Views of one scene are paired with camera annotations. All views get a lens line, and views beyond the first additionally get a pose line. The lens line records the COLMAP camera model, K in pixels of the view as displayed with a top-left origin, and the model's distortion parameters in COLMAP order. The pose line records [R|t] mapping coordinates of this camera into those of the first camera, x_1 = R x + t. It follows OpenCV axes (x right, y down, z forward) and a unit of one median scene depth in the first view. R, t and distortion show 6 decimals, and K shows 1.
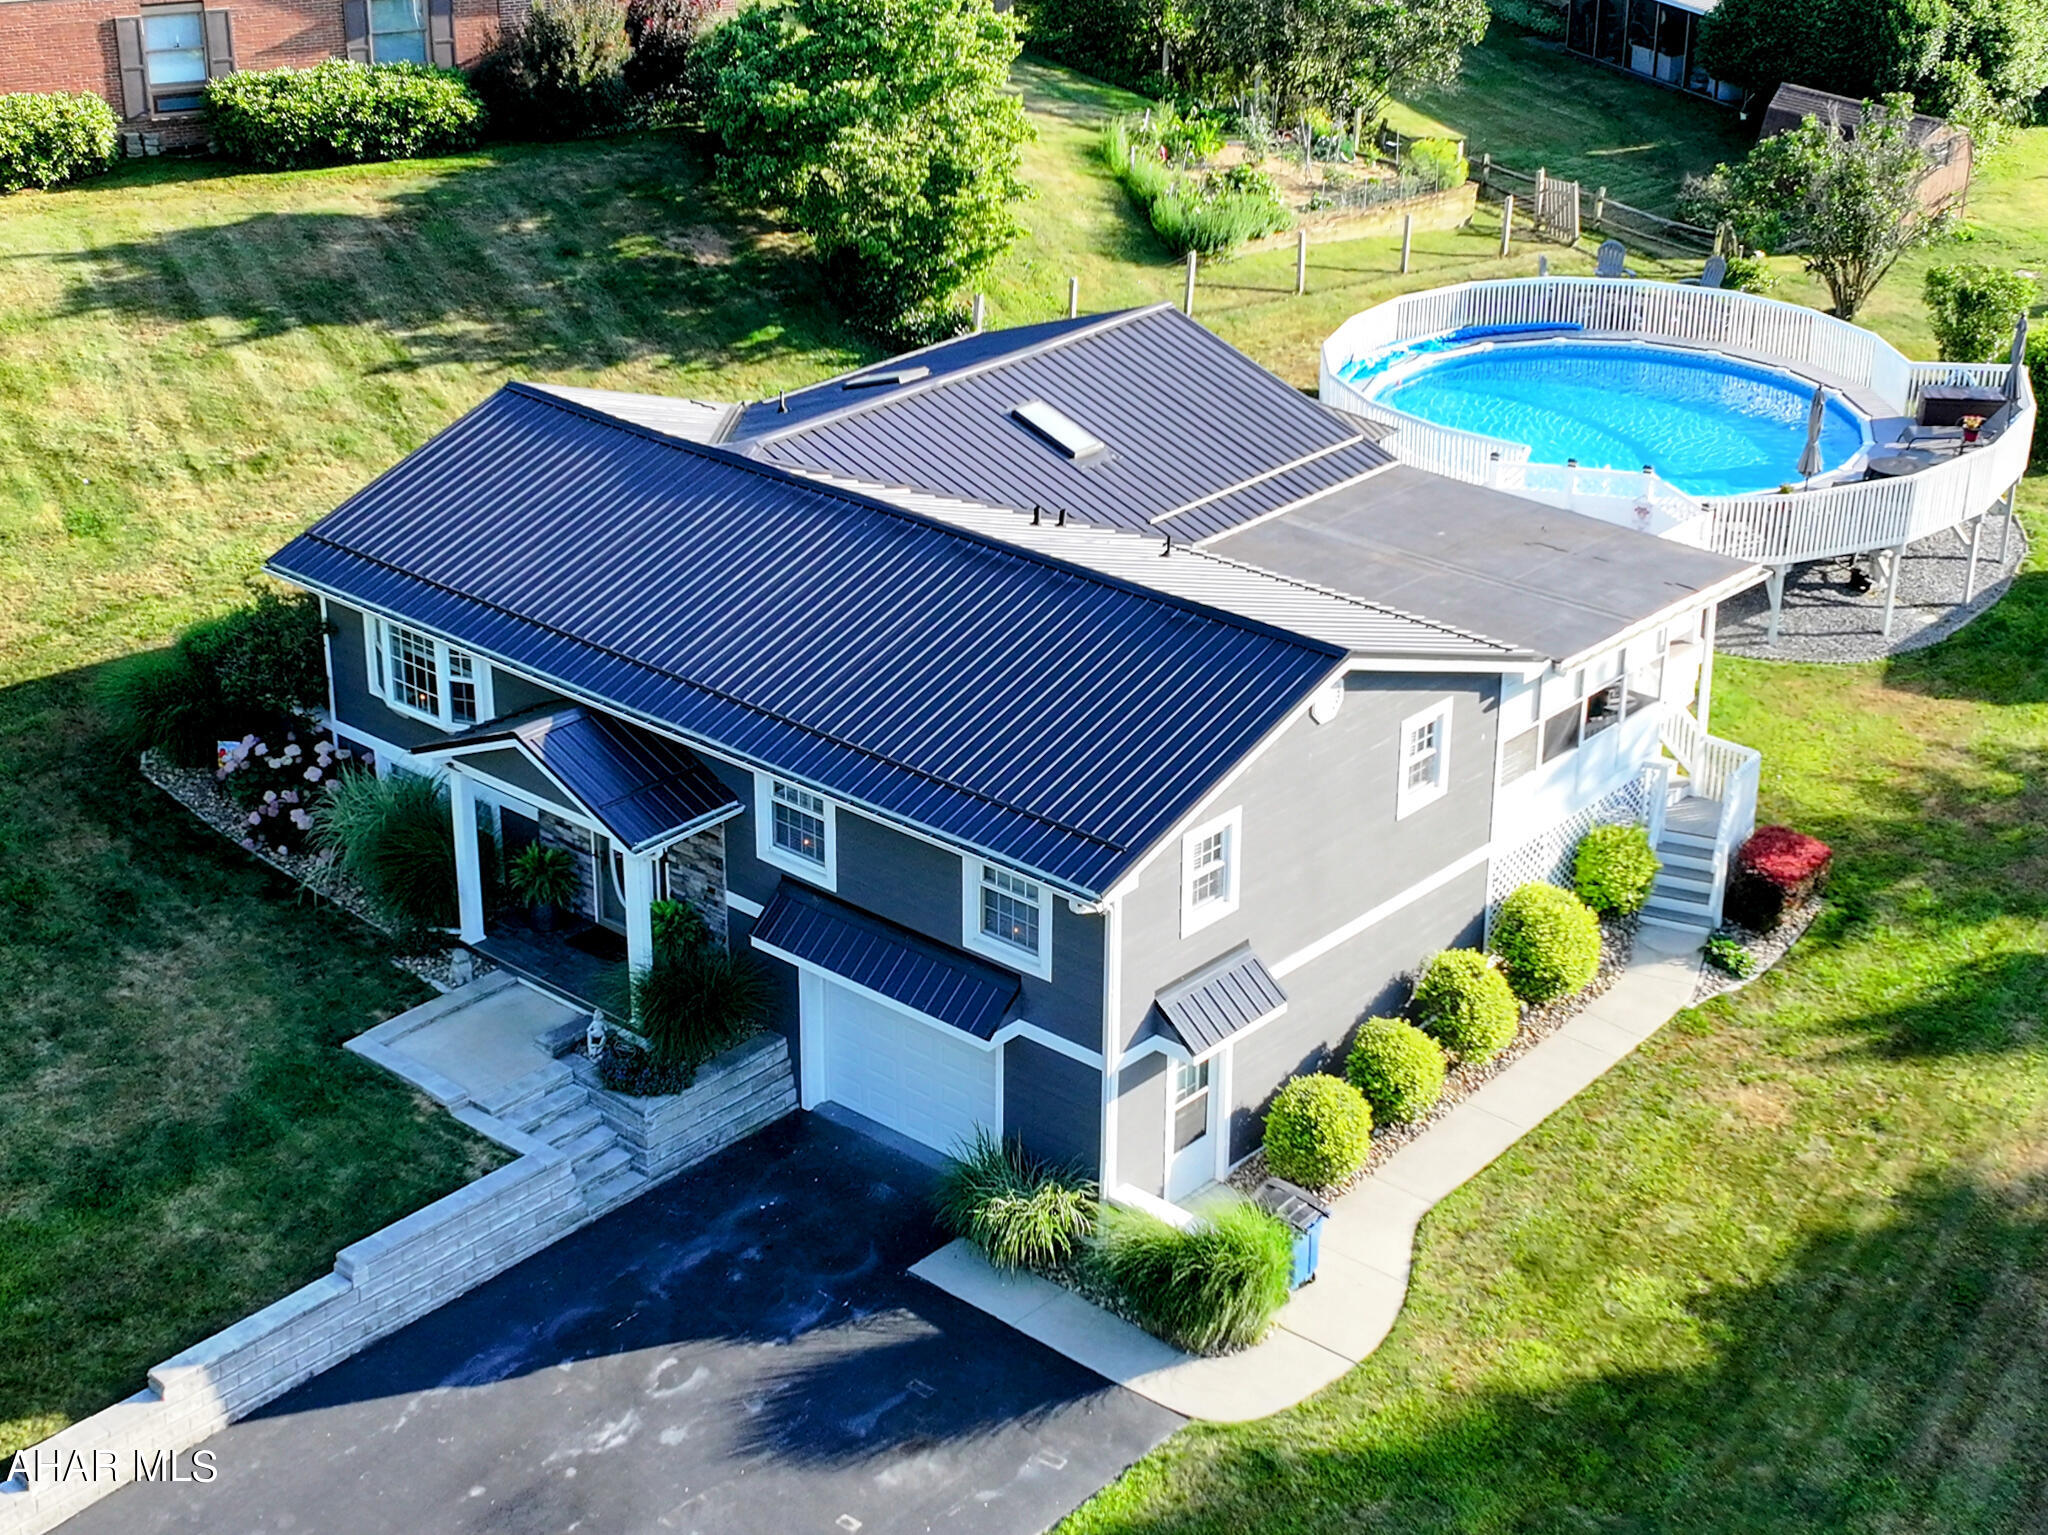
lens RADIAL K [[3381.6, 0, 1024.0], [0, 3381.6, 767.5], [0, 0, 1]] dist [0.044740, -0.027404]
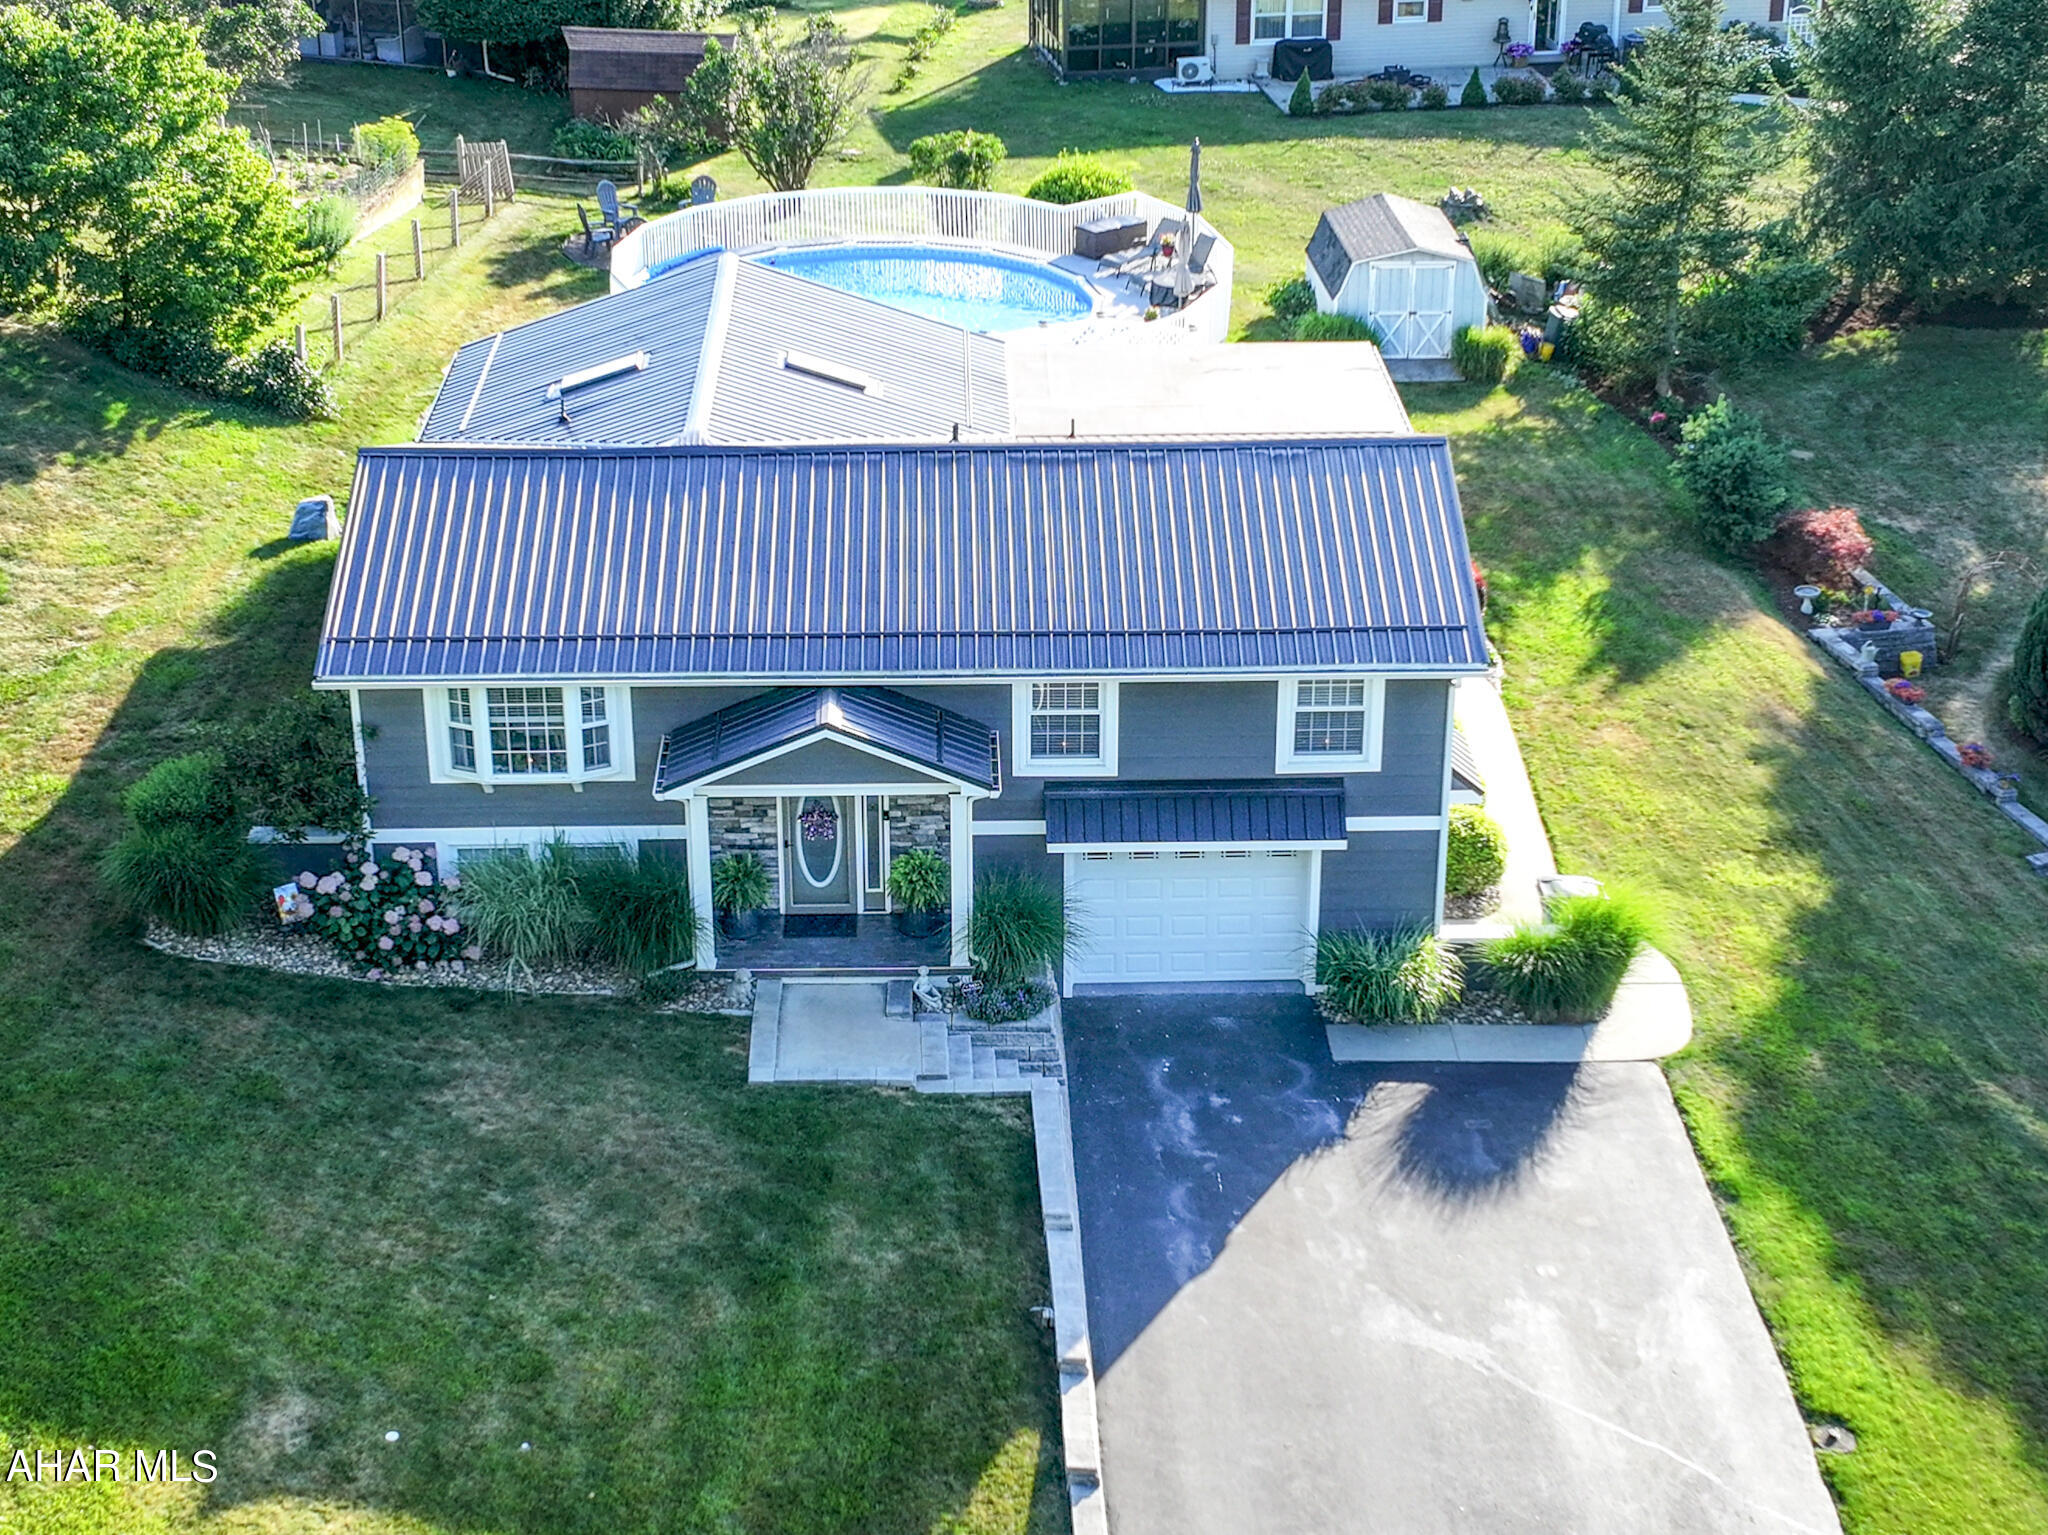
lens RADIAL K [[3381.6, 0, 1024.0], [0, 3381.6, 767.5], [0, 0, 1]] dist [0.044740, -0.027404]
pose [[0.731879, -0.292827, 0.615310, -0.741191], [0.292678, 0.950514, 0.104226, -0.086834], [-0.615380, 0.103807, 0.781365, 0.175625]]
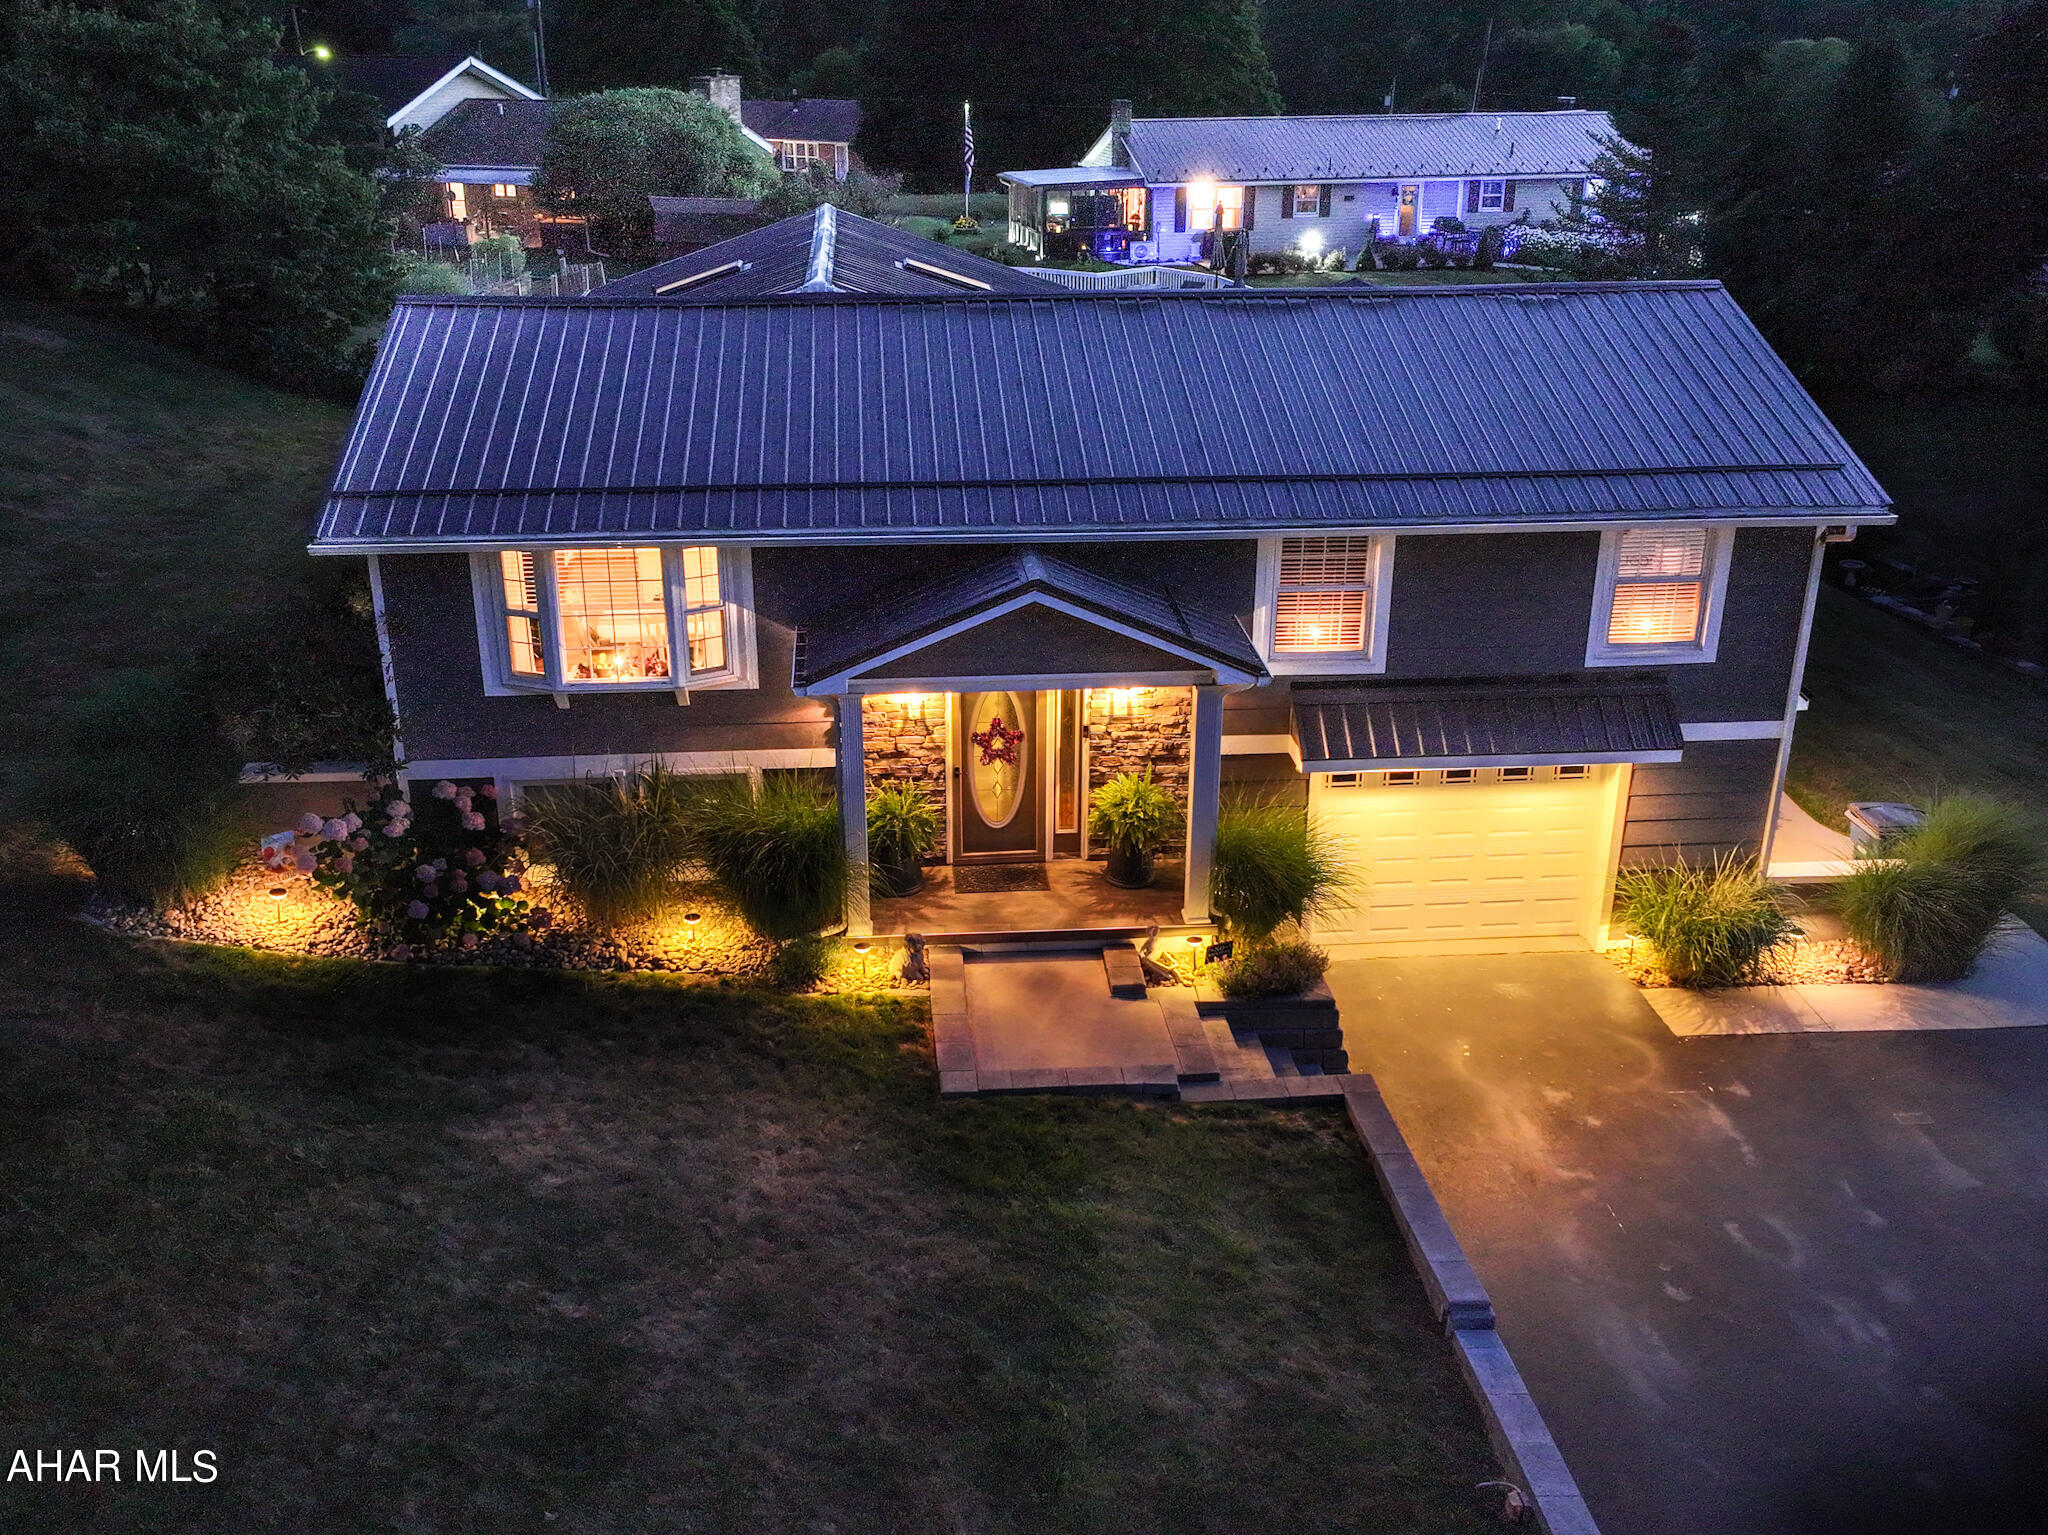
lens RADIAL K [[1895.4, 0, 1024.0], [0, 1895.4, 767.5], [0, 0, 1]] dist [-0.008708, 0.007238]
pose [[0.689745, -0.279267, 0.668029, -0.435175], [0.305957, 0.948622, 0.080665, -0.005802], [-0.656234, 0.148750, 0.739751, 0.719034]]
